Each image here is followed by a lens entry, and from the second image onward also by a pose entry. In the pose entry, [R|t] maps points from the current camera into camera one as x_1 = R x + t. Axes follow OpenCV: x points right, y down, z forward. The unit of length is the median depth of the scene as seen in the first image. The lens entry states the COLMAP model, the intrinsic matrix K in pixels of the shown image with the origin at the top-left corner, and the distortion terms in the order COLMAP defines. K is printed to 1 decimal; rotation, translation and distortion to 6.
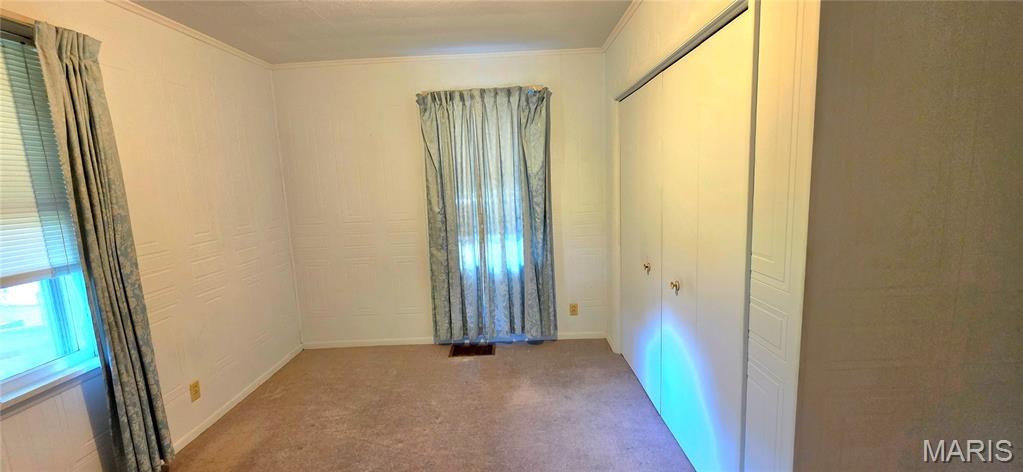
lens RADIAL K [[409.5, 0, 510.2], [0, 409.5, 237.2], [0, 0, 1]] dist [0.003325, 0.000577]
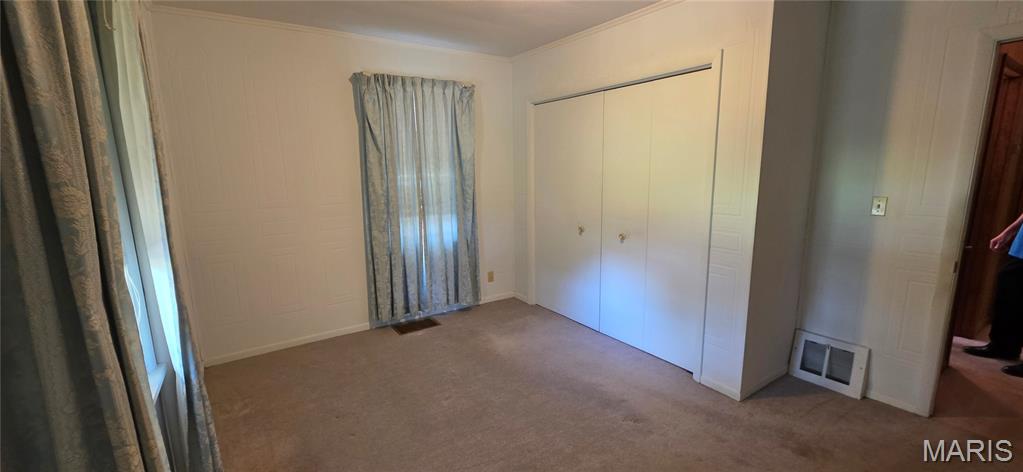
lens RADIAL K [[409.5, 0, 510.8], [0, 409.5, 235.5], [0, 0, 1]] dist [0.003325, 0.000577]
pose [[0.826386, -0.066739, 0.559135, -0.483813], [0.060770, 0.997722, 0.029273, 0.029737], [-0.559816, 0.009788, 0.828559, -0.009718]]
